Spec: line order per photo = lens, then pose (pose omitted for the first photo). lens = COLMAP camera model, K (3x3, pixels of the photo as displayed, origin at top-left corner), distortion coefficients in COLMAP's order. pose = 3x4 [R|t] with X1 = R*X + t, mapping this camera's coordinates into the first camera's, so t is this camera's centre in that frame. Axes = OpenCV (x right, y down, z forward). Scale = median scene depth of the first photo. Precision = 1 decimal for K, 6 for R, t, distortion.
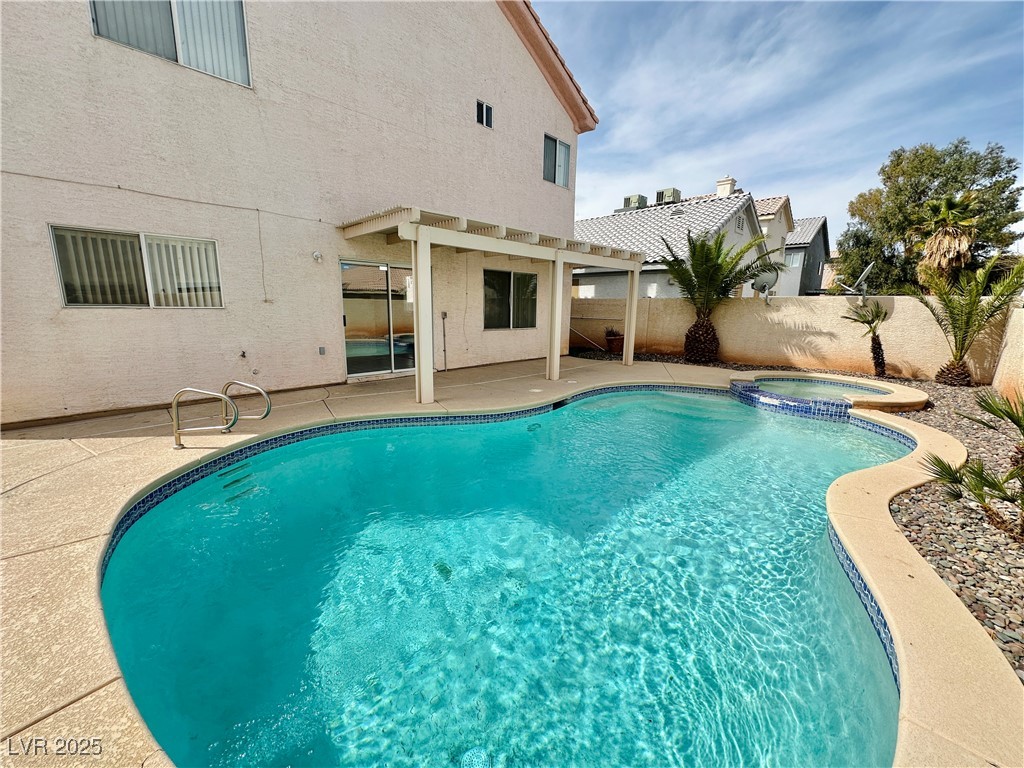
lens RADIAL K [[409.1, 0, 514.2], [0, 409.1, 382.7], [0, 0, 1]] dist [-0.001650, 0.000325]
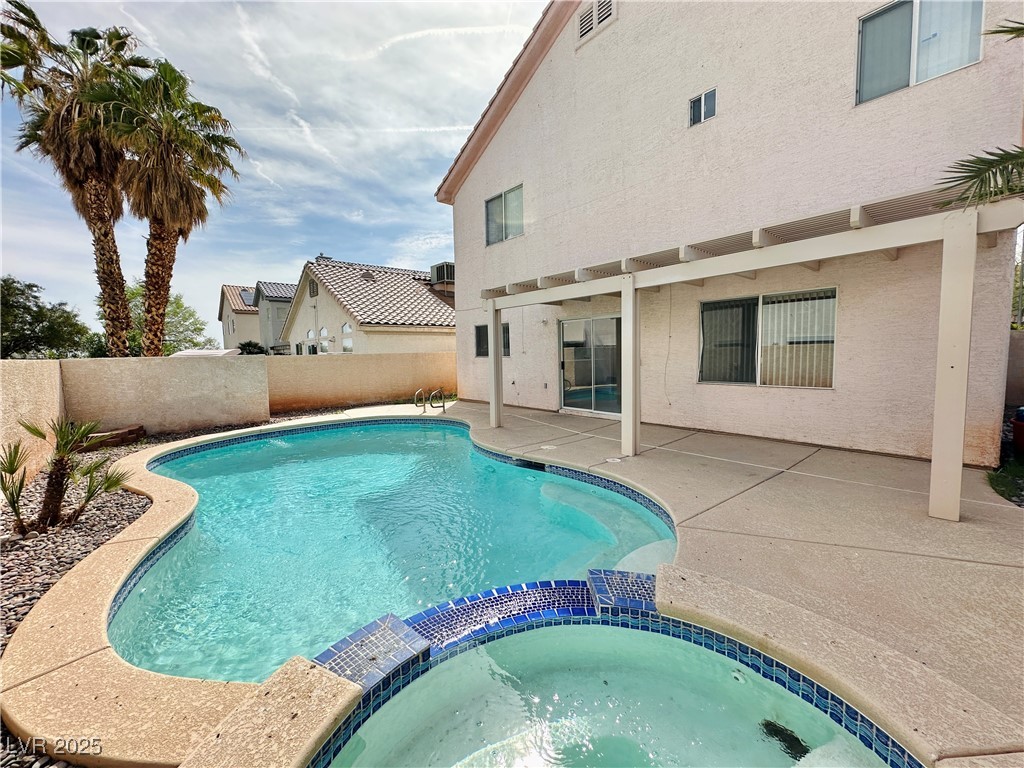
lens RADIAL K [[409.1, 0, 512.5], [0, 409.1, 382.3], [0, 0, 1]] dist [-0.001650, 0.000325]
pose [[-0.093761, 0.060892, -0.993731, 1.029977], [-0.162812, 0.983753, 0.075643, -0.191796], [0.982192, 0.168884, -0.082324, 1.072894]]
